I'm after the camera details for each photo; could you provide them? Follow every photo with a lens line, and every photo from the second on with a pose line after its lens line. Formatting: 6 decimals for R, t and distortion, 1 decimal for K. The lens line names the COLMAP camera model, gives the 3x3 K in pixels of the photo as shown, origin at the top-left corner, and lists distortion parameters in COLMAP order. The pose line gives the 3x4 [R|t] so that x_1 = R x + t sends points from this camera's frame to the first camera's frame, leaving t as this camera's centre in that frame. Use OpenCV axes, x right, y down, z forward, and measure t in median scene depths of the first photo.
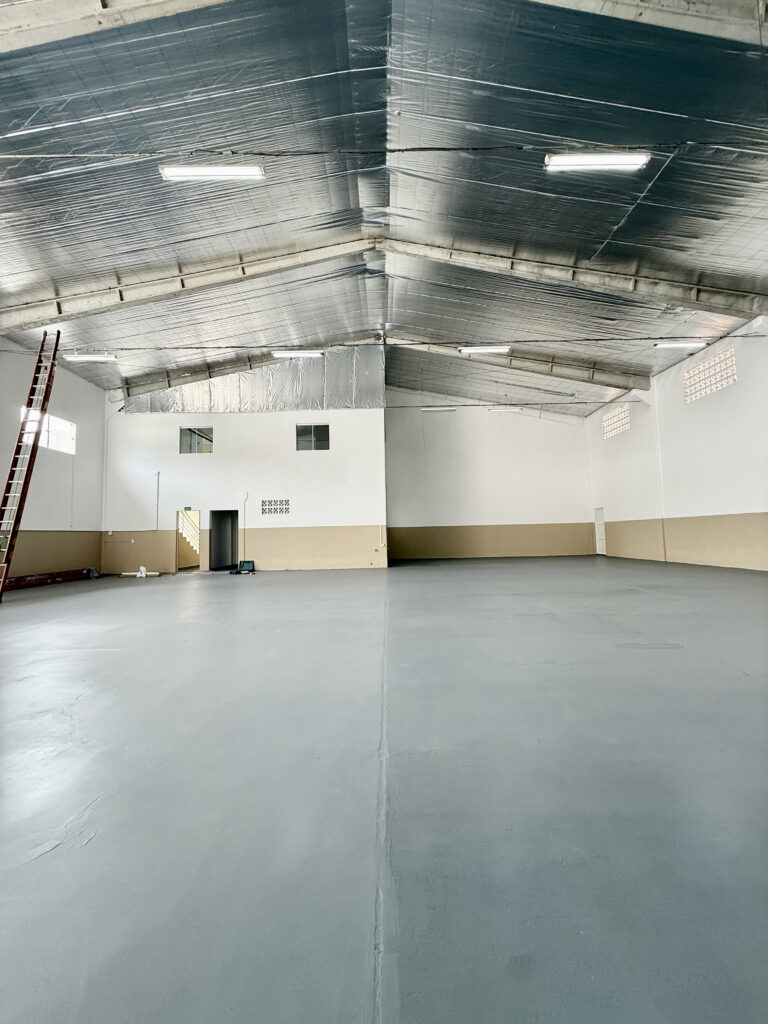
lens RADIAL K [[408.1, 0, 386.5], [0, 408.1, 506.6], [0, 0, 1]] dist [0.000508, 0.000022]
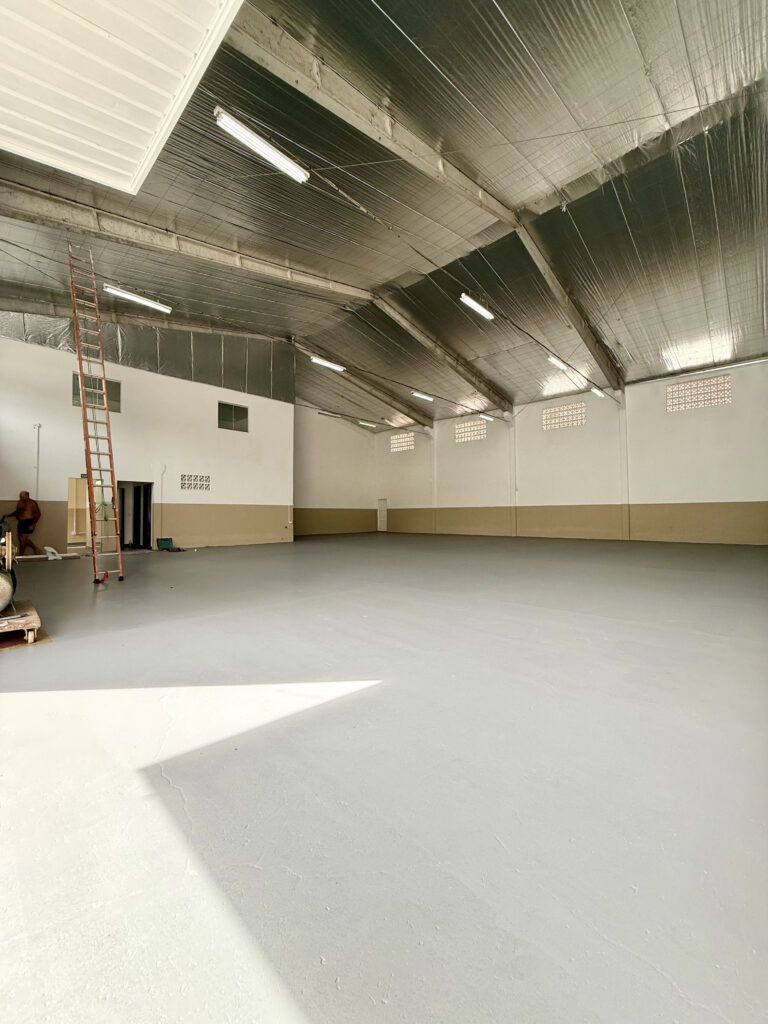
lens RADIAL K [[404.3, 0, 384.0], [0, 404.3, 512.0], [0, 0, 1]] dist [0.001384, 0.000131]
pose [[0.694247, 0.028668, 0.719166, -0.651341], [-0.068164, 0.997334, 0.026045, 0.015263], [-0.716502, -0.067103, 0.694350, 0.005693]]
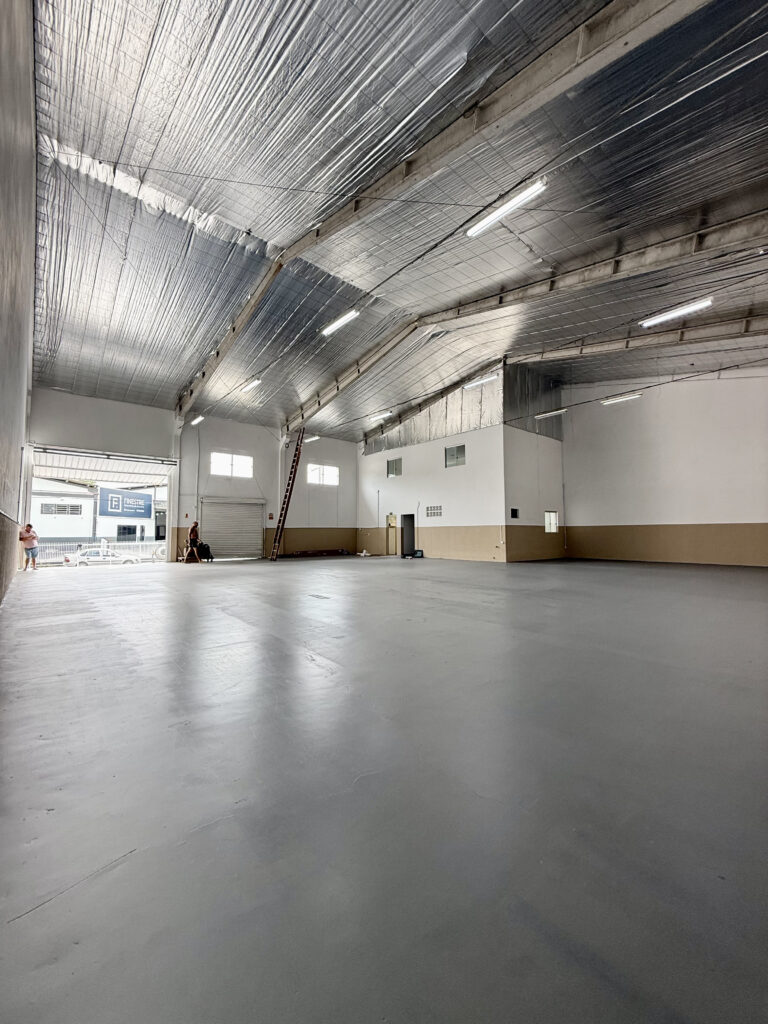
lens RADIAL K [[408.1, 0, 386.5], [0, 408.1, 506.6], [0, 0, 1]] dist [0.000508, 0.000022]
pose [[0.651543, -0.028072, -0.758092, 0.651331], [0.040173, 0.999190, -0.002472, -0.017874], [0.757548, -0.028844, 0.652142, -0.000551]]
